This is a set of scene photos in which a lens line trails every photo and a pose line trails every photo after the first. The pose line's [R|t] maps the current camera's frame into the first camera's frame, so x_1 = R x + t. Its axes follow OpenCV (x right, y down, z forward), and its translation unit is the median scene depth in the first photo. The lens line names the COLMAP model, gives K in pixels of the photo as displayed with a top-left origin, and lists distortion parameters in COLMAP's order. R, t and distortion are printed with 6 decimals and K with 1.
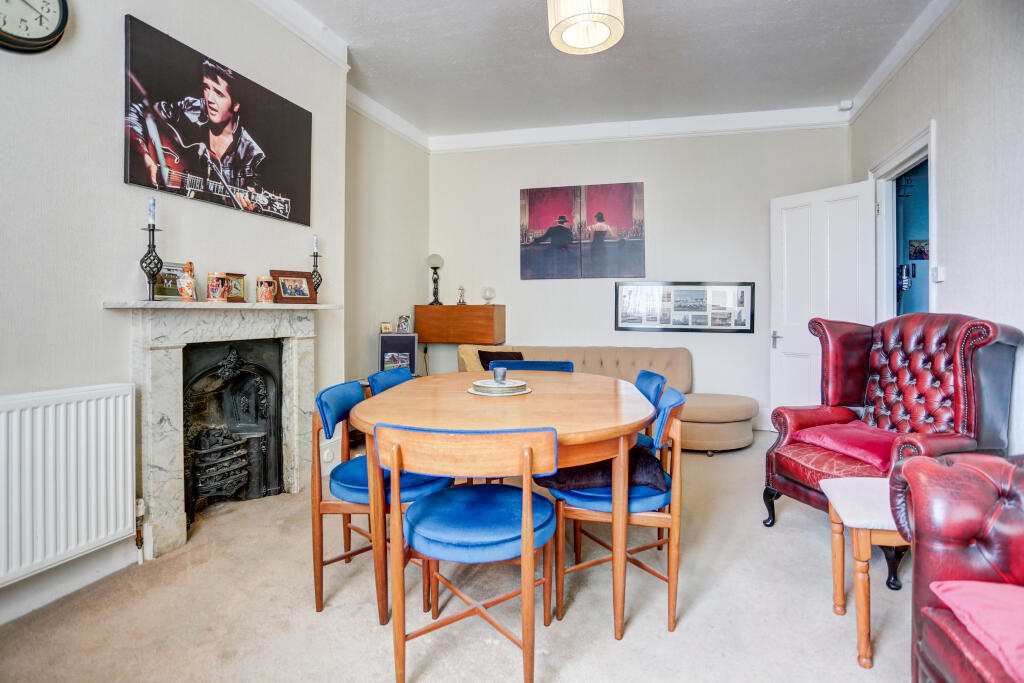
lens RADIAL K [[506.9, 0, 515.7], [0, 506.9, 325.8], [0, 0, 1]] dist [-0.040971, 0.031229]
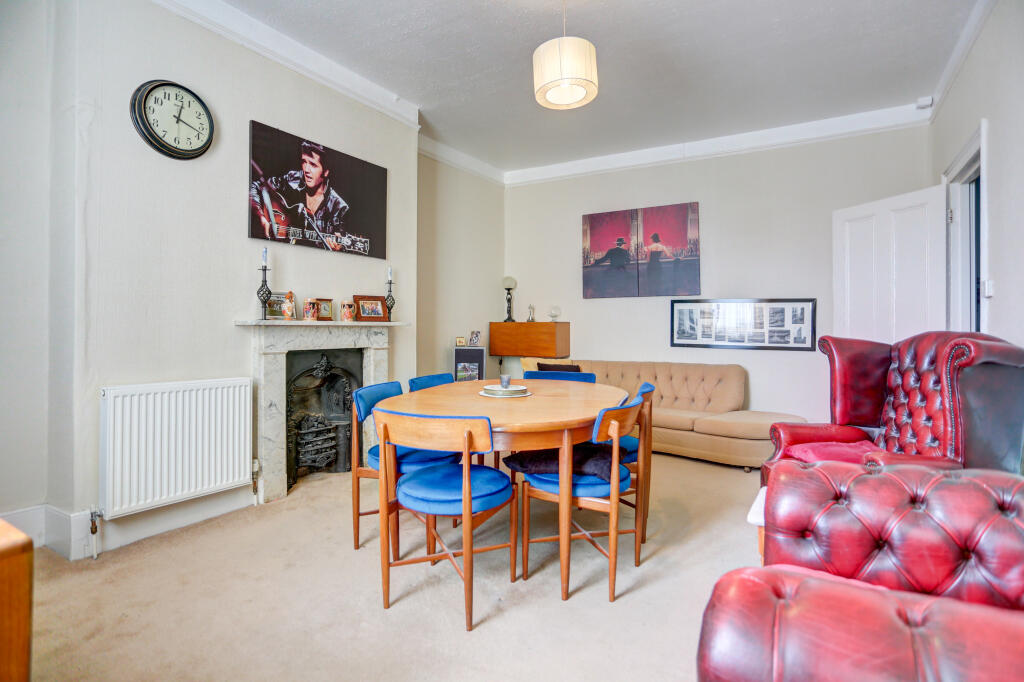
lens RADIAL K [[512.8, 0, 512.0], [0, 512.8, 341.0], [0, 0, 1]] dist [-0.000475, 0.000676]
pose [[0.957992, 0.010972, -0.286584, 0.298226], [-0.011256, 0.999936, 0.000658, 0.000776], [0.286573, 0.002595, 0.958055, -0.154182]]
